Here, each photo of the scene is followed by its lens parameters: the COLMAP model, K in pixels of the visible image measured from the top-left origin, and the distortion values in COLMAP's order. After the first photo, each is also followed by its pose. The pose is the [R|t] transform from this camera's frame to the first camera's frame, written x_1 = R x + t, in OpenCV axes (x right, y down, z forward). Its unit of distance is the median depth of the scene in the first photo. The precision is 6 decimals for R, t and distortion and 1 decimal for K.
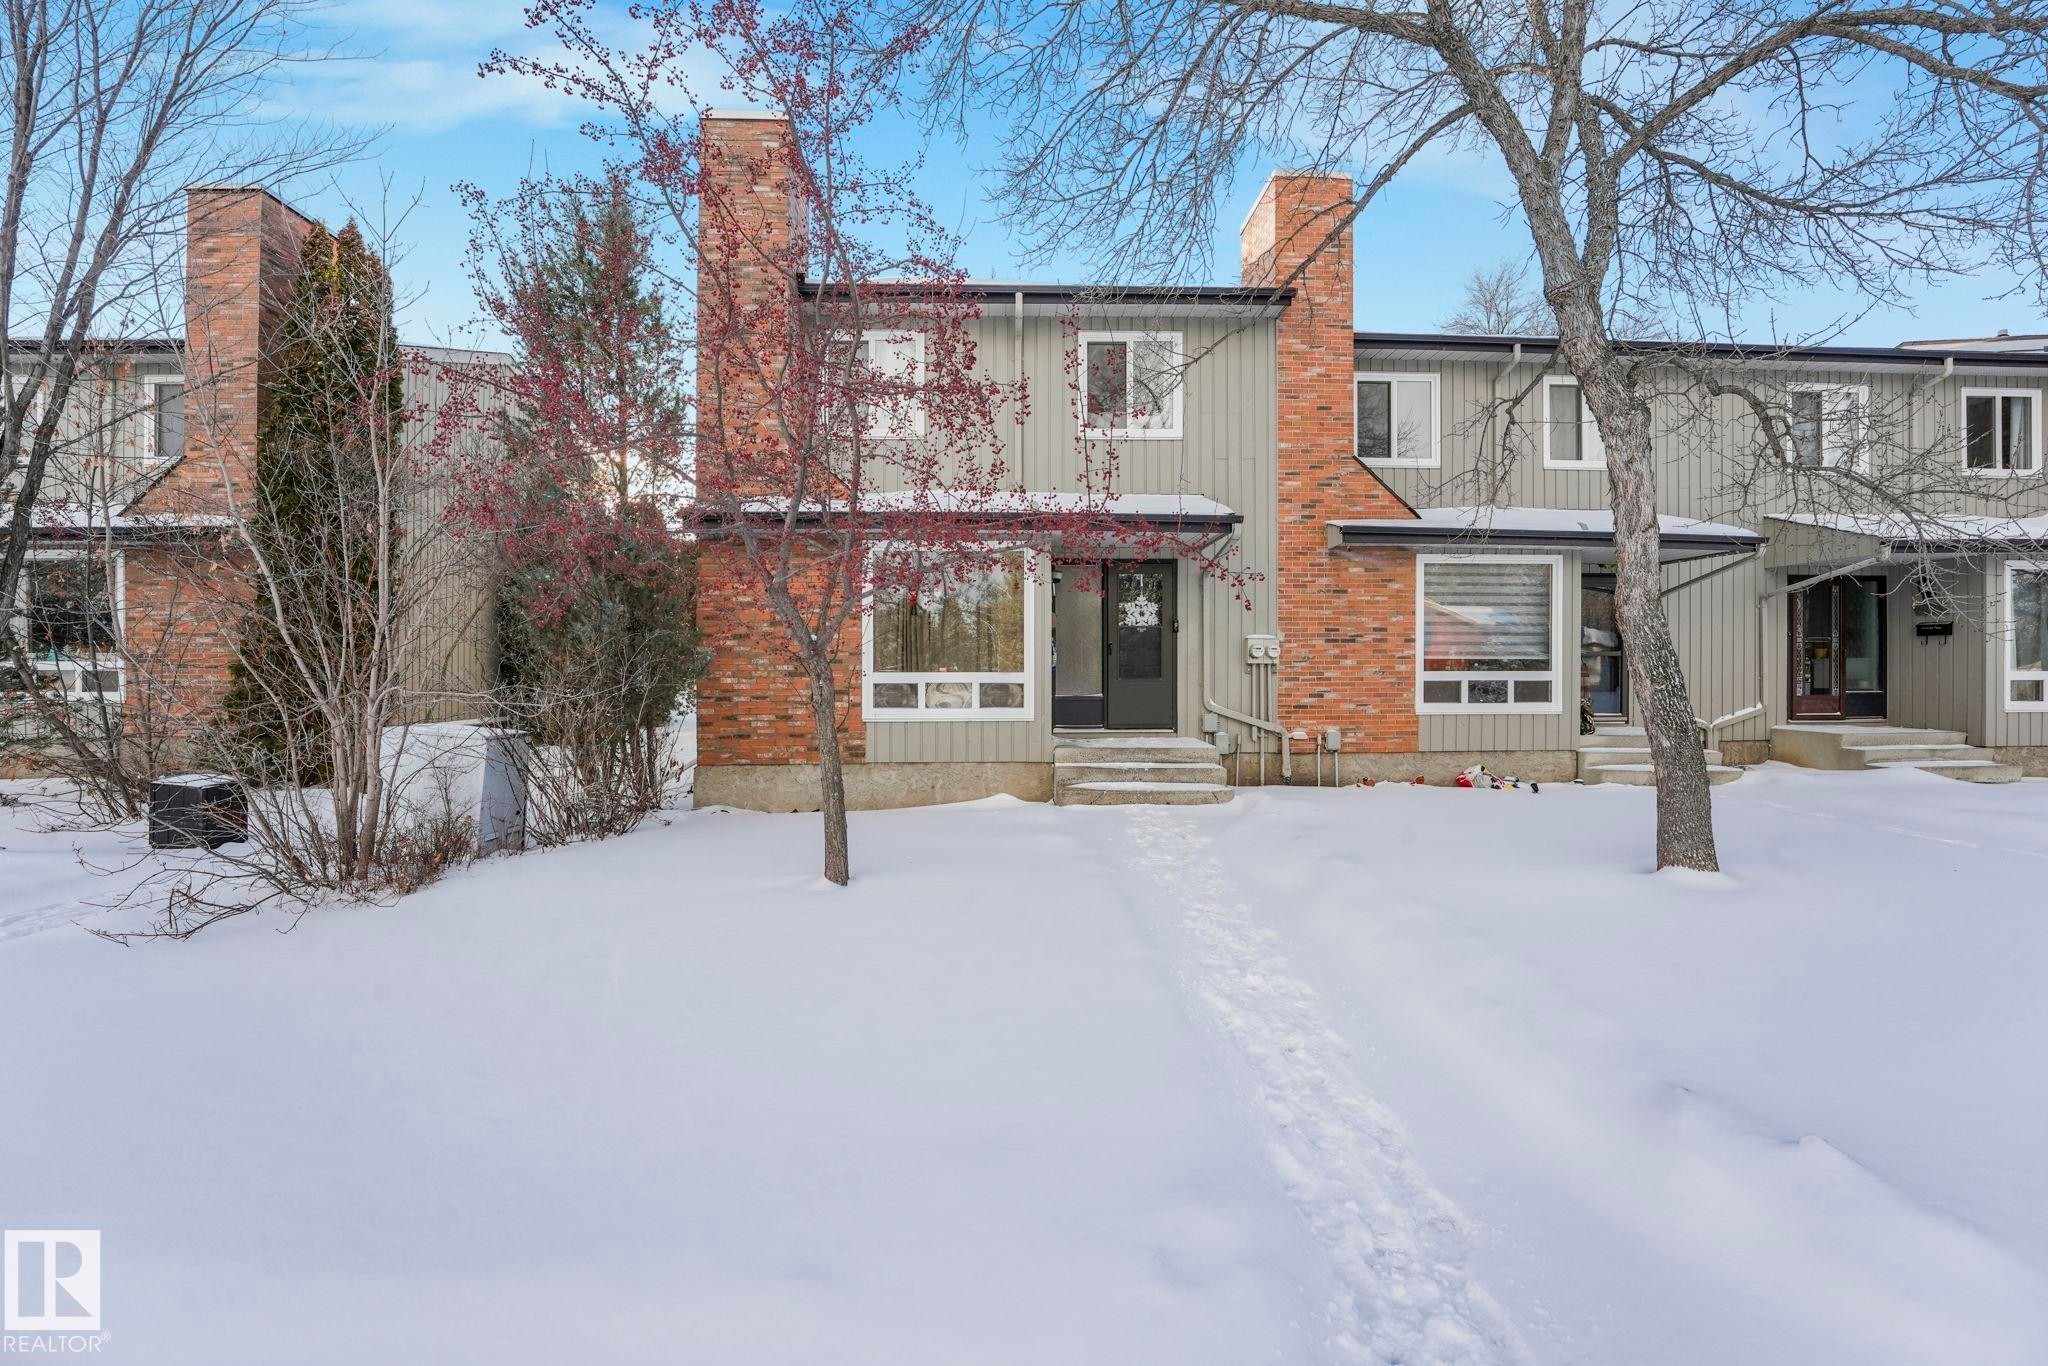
lens RADIAL K [[826.7, 0, 1016.9], [0, 826.7, 677.0], [0, 0, 1]] dist [-0.025052, 0.001561]
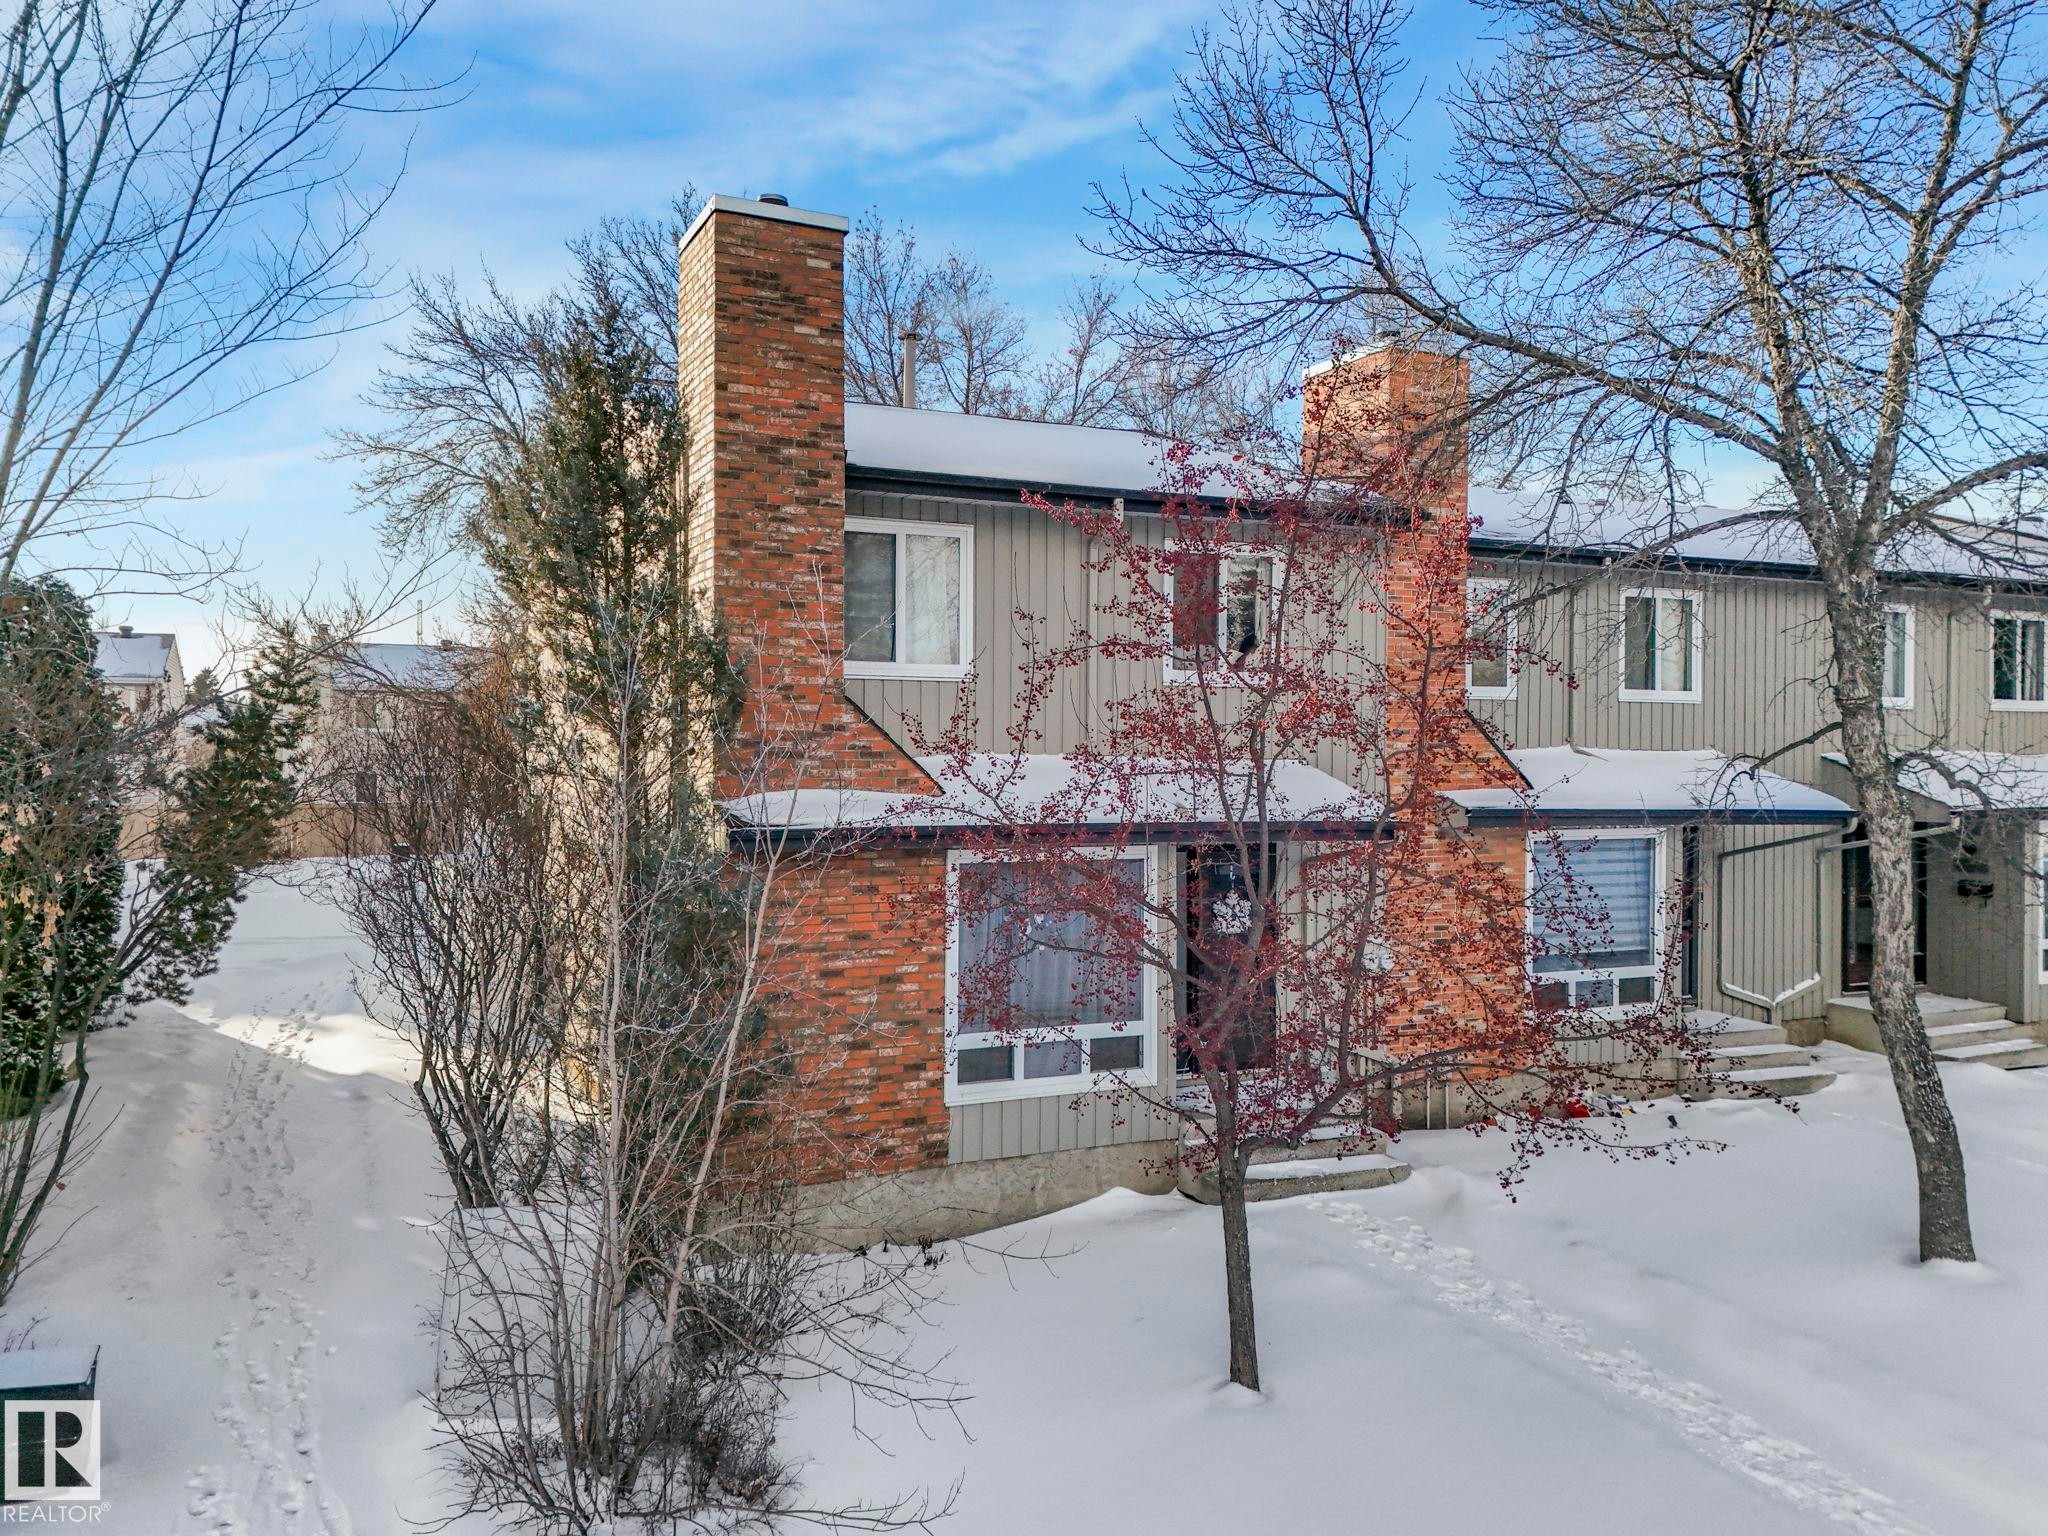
lens RADIAL K [[1495.4, 0, 1021.3], [0, 1495.4, 767.8], [0, 0, 1]] dist [0.013791, -0.011333]
pose [[0.928788, 0.006889, 0.370546, -0.534198], [-0.003957, 0.999955, -0.008673, -0.199269], [-0.370589, 0.006589, 0.928774, -0.190287]]
